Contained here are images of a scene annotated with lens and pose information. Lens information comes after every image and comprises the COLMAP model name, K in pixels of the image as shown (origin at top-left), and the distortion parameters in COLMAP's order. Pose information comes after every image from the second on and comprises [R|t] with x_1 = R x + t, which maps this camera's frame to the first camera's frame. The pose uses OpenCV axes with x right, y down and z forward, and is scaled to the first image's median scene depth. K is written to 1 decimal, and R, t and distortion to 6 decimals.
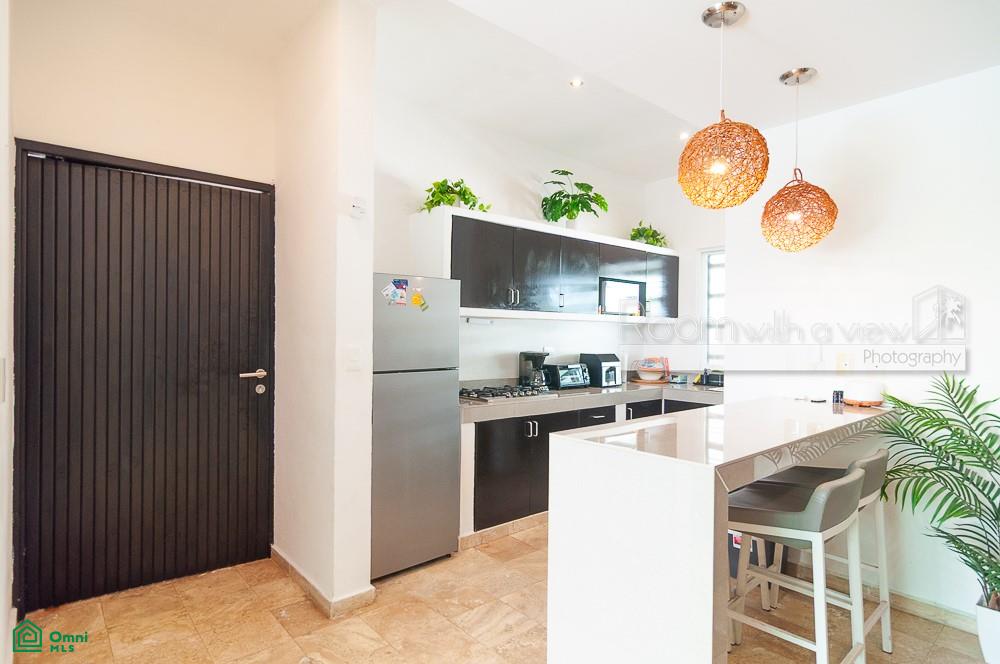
lens RADIAL K [[528.9, 0, 502.1], [0, 528.9, 337.8], [0, 0, 1]] dist [0.000514, 0.000016]
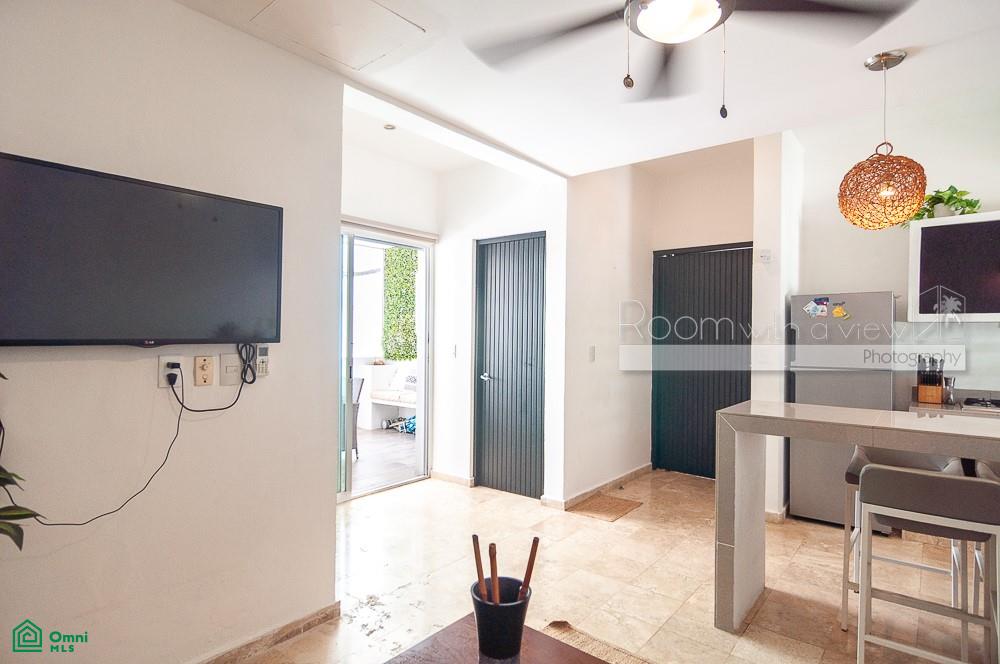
lens RADIAL K [[528.9, 0, 502.1], [0, 528.9, 337.8], [0, 0, 1]] dist [0.000514, 0.000016]
pose [[0.177755, -0.005084, -0.984062, 0.973079], [-0.012362, 0.999896, -0.007399, 0.008955], [0.983997, 0.013480, 0.177673, -0.014444]]
